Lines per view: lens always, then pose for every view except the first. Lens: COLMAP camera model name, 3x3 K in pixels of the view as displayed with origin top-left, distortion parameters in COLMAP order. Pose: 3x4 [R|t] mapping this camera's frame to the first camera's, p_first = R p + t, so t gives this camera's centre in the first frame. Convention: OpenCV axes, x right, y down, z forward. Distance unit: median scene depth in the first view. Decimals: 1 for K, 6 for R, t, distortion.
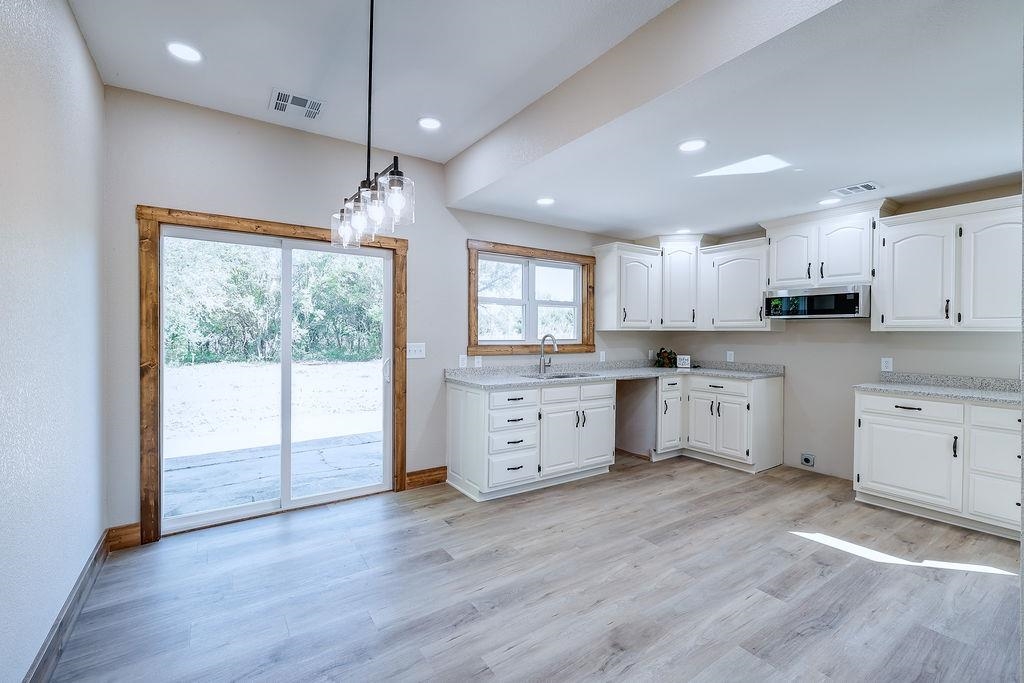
lens RADIAL K [[435.1, 0, 483.8], [0, 435.1, 339.2], [0, 0, 1]] dist [0.001384, 0.000044]
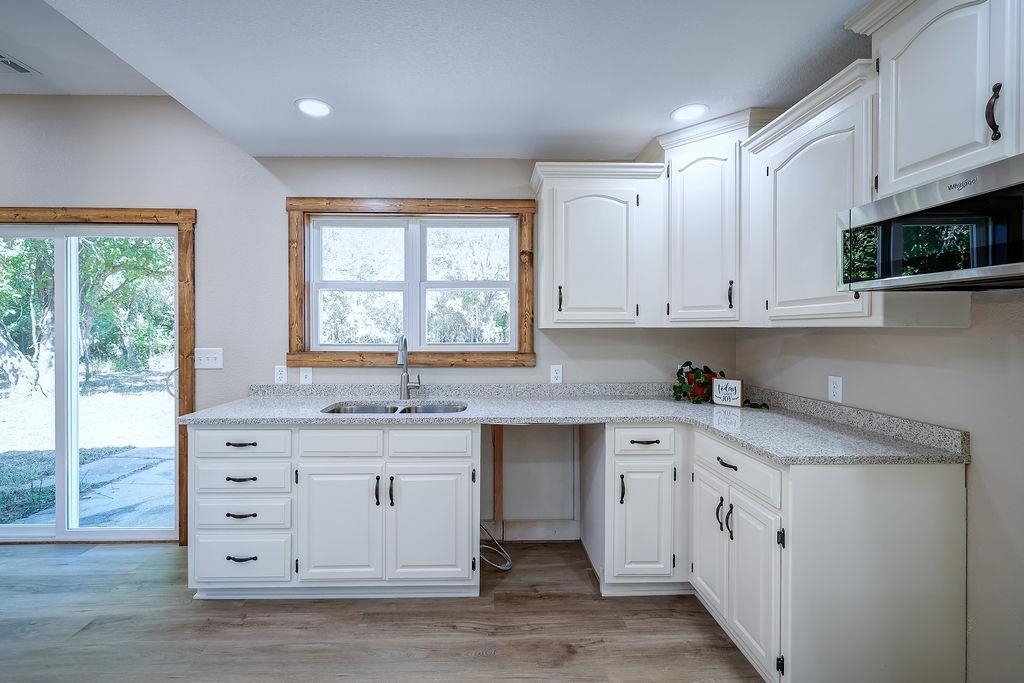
lens RADIAL K [[426.4, 0, 514.6], [0, 426.4, 331.9], [0, 0, 1]] dist [0.000071, 0.000063]
pose [[0.860692, -0.002846, -0.509118, 0.608943], [-0.002629, 0.999946, -0.010034, -0.011039], [0.509120, 0.009975, 0.860638, 0.593396]]
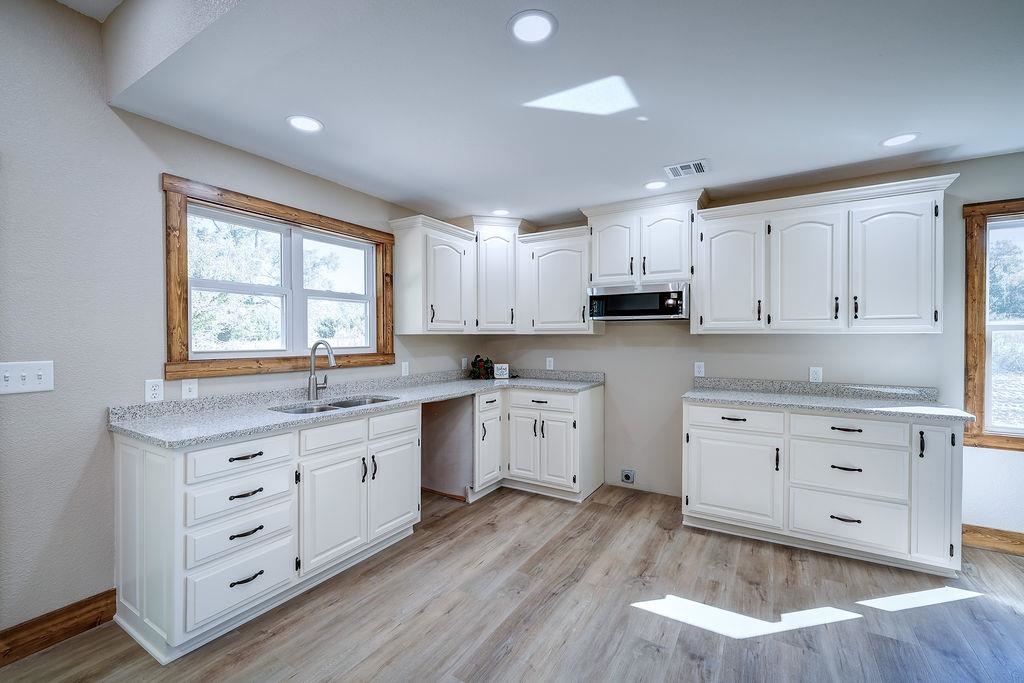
lens RADIAL K [[435.1, 0, 483.8], [0, 435.1, 339.2], [0, 0, 1]] dist [0.001384, 0.000044]
pose [[0.912379, -0.008431, 0.409260, 0.107863], [0.011852, 0.999913, -0.005822, -0.006646], [-0.409175, 0.010163, 0.912399, 0.310282]]
